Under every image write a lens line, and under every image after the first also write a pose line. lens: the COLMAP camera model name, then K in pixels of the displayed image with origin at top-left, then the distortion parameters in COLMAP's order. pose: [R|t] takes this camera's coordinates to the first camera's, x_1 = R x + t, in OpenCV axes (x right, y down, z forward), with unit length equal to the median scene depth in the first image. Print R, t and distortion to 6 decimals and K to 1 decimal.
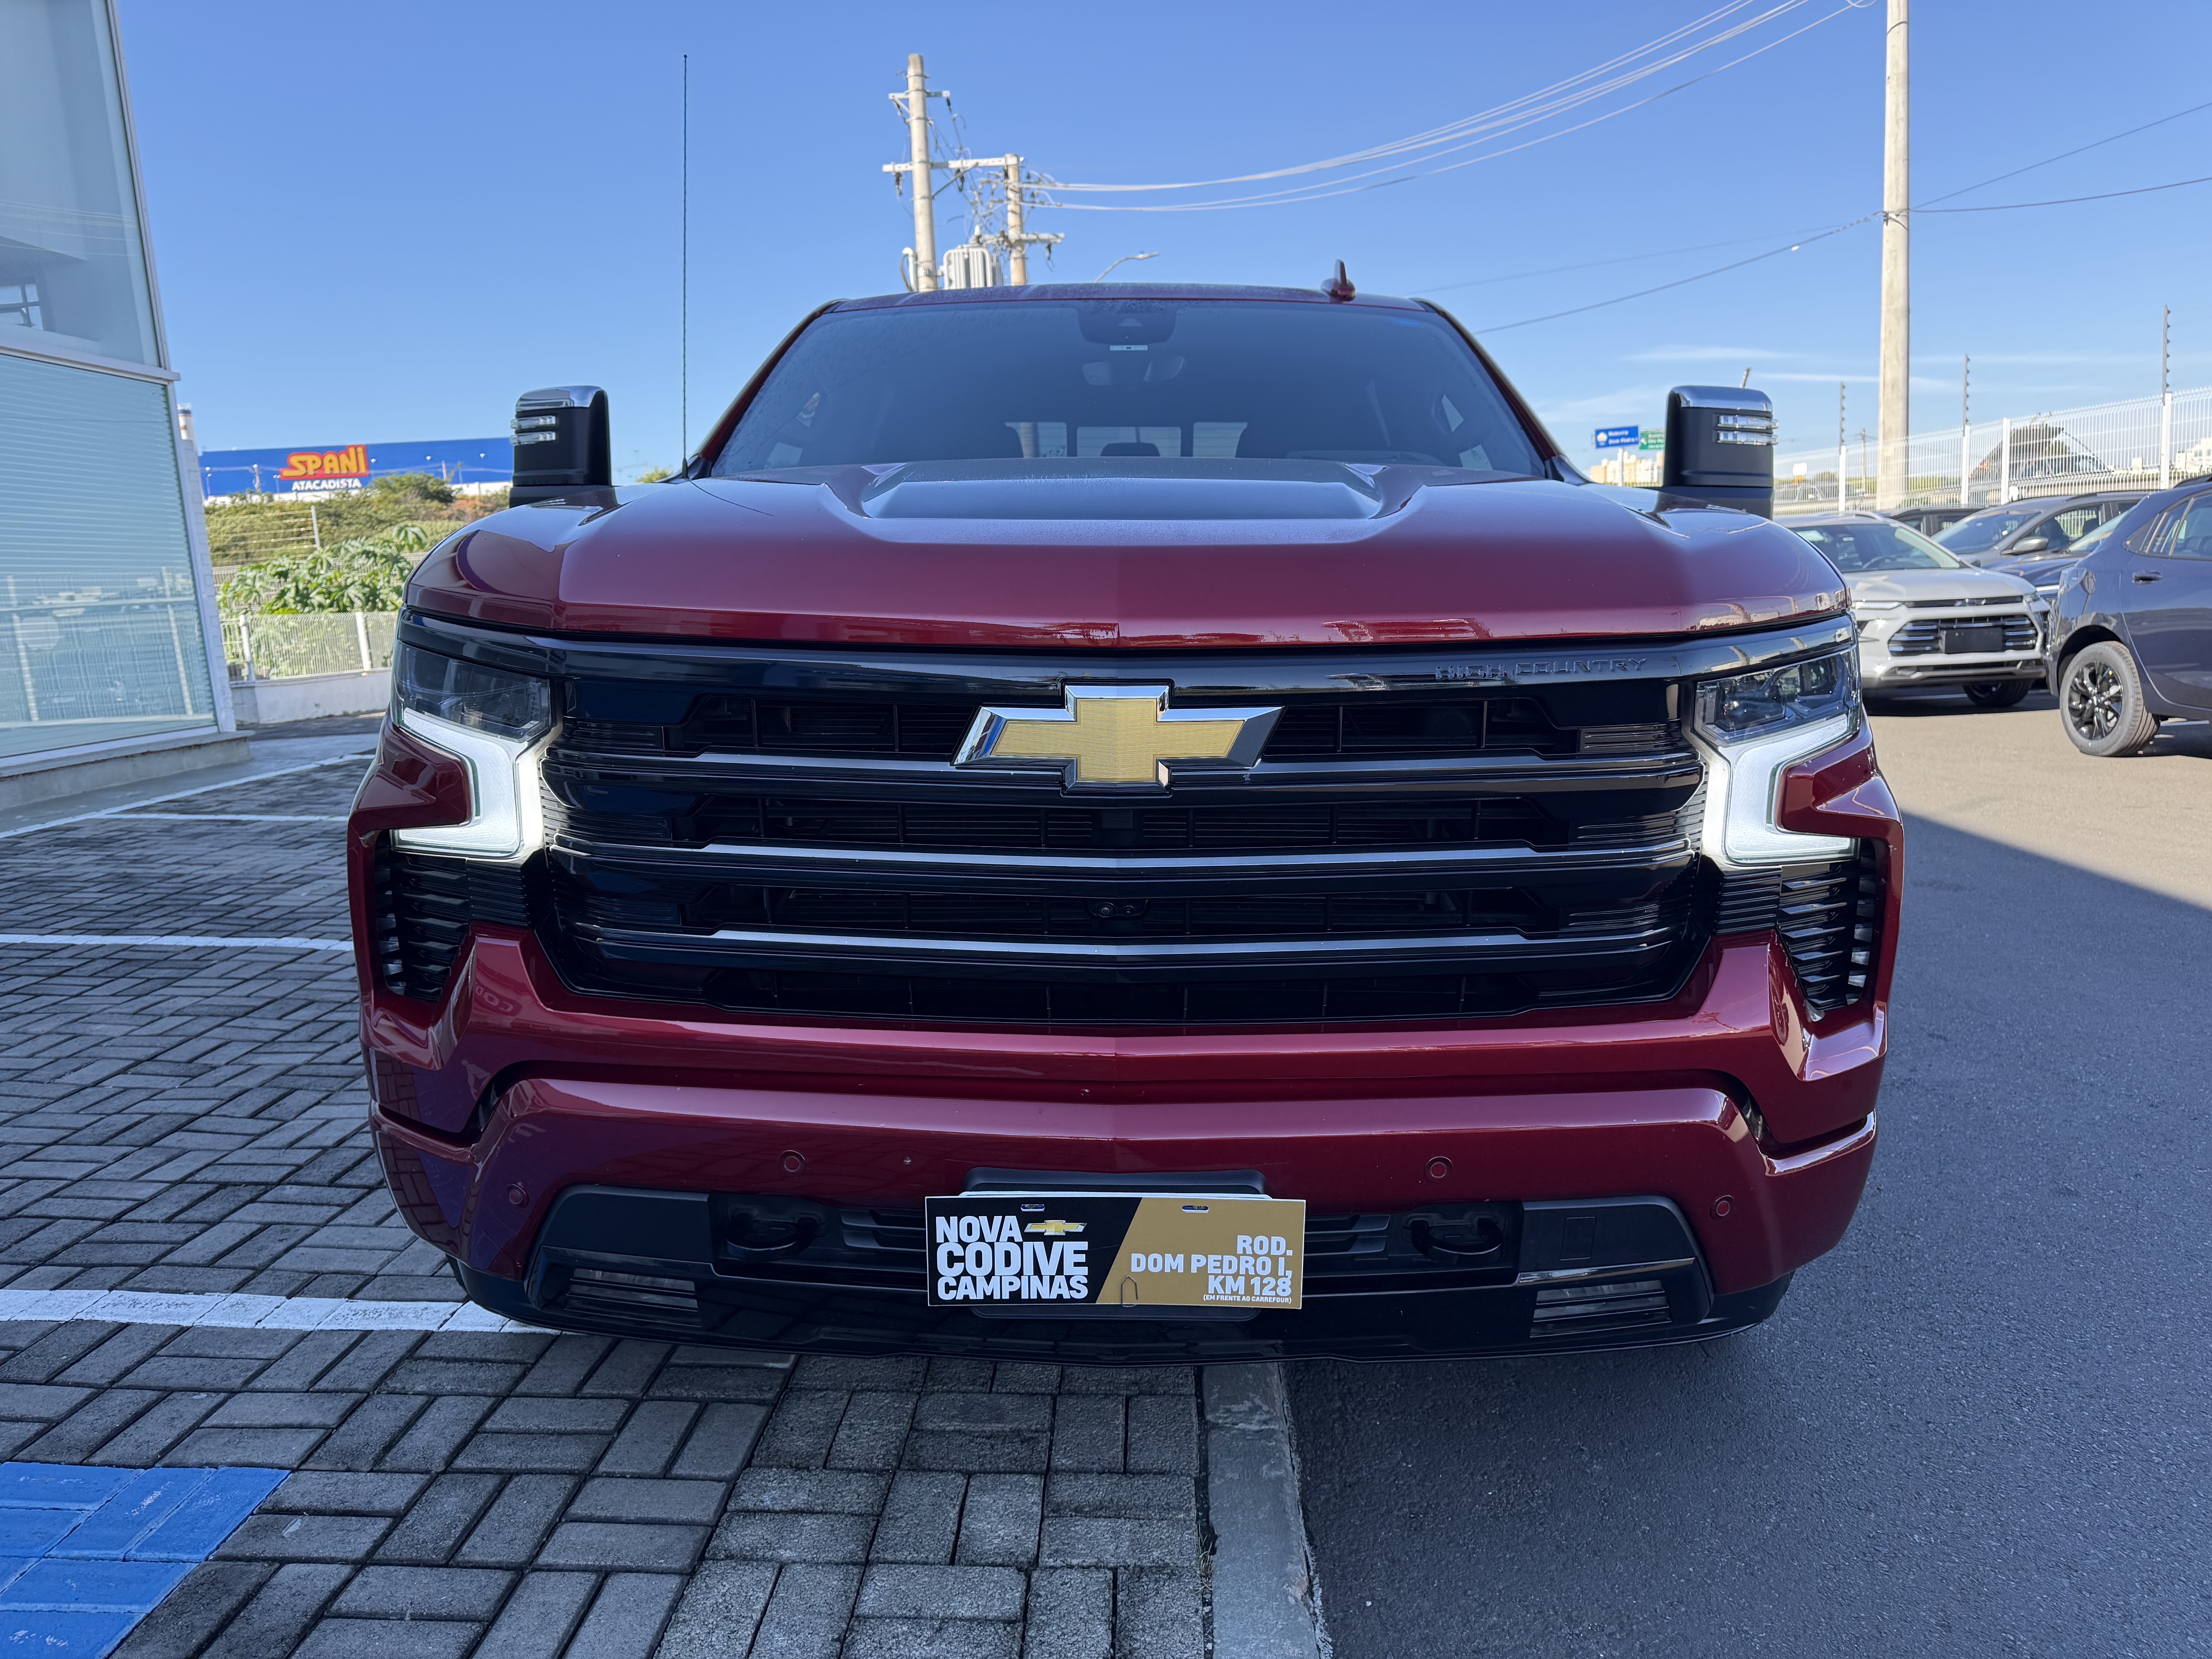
lens RADIAL K [[1497.1, 0, 1098.3], [0, 1497.1, 941.9], [0, 0, 1]] dist [0.035545, -0.044703]
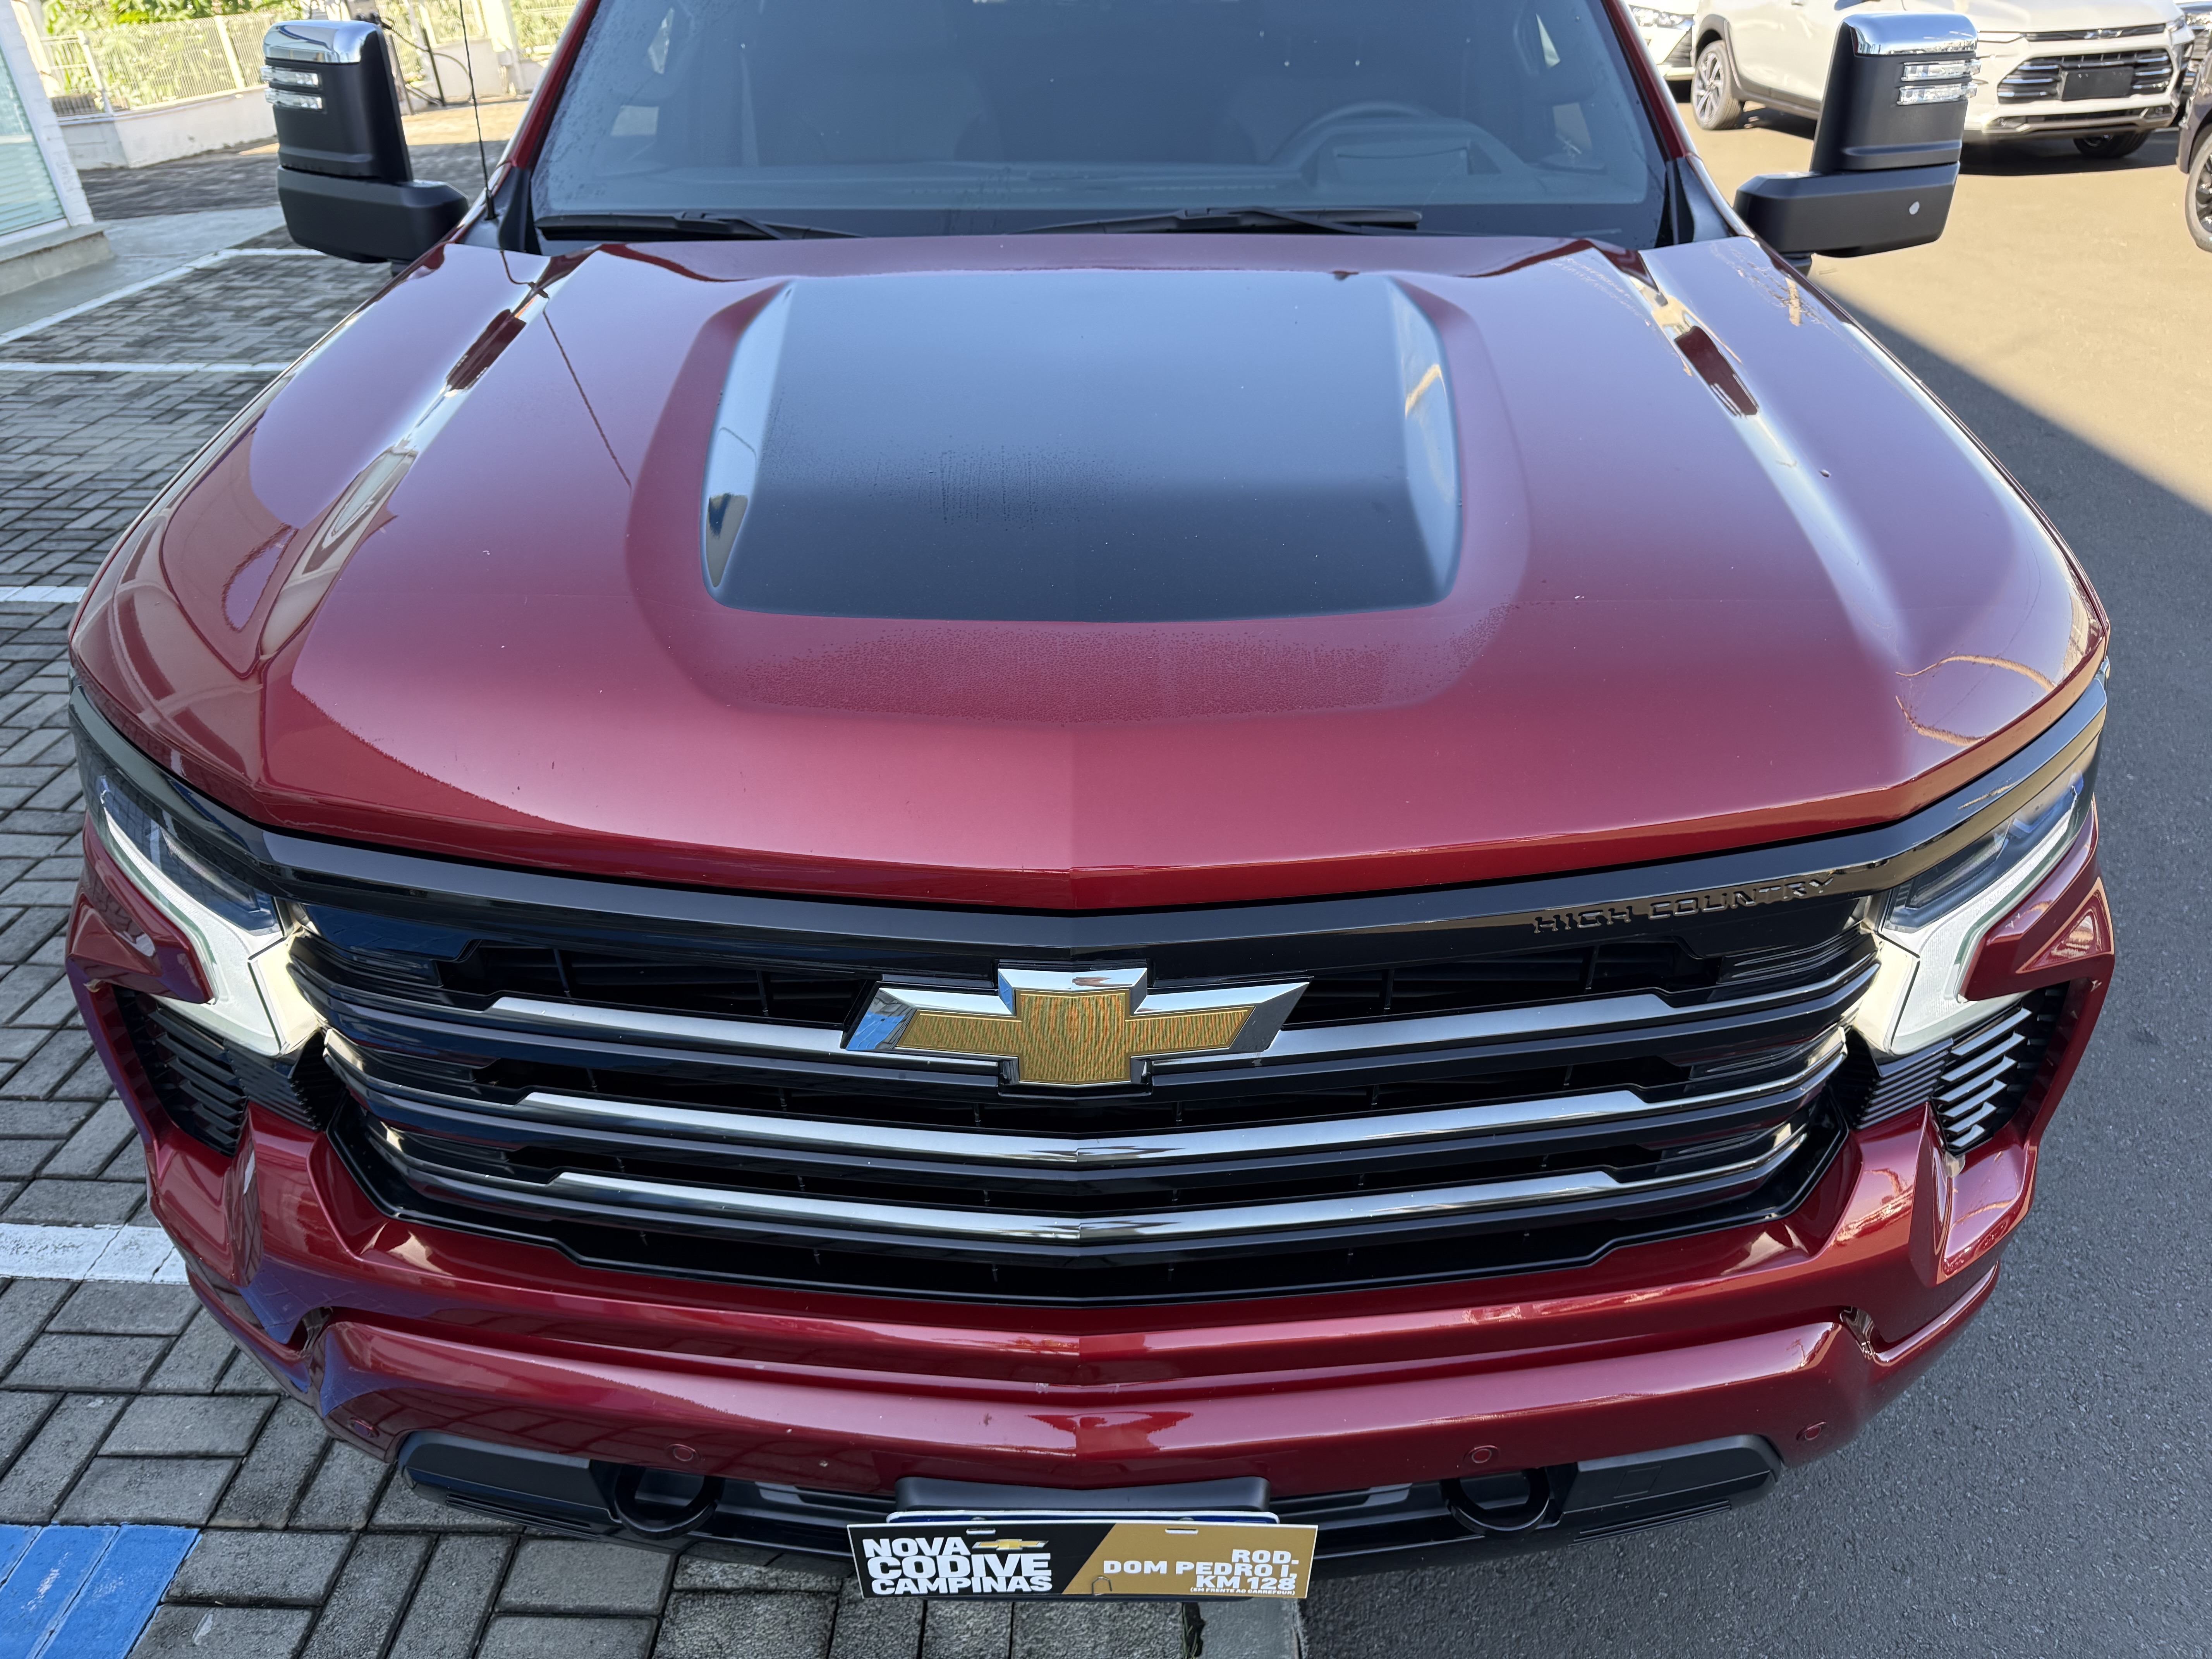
lens RADIAL K [[1476.7, 0, 1106.0], [0, 1476.7, 829.5], [0, 0, 1]] dist [-0.005646, 0.000055]
pose [[0.999877, -0.014448, 0.006121, 0.019031], [0.011539, 0.941367, 0.337187, -0.347677], [-0.010634, -0.337075, 0.941418, 0.291008]]
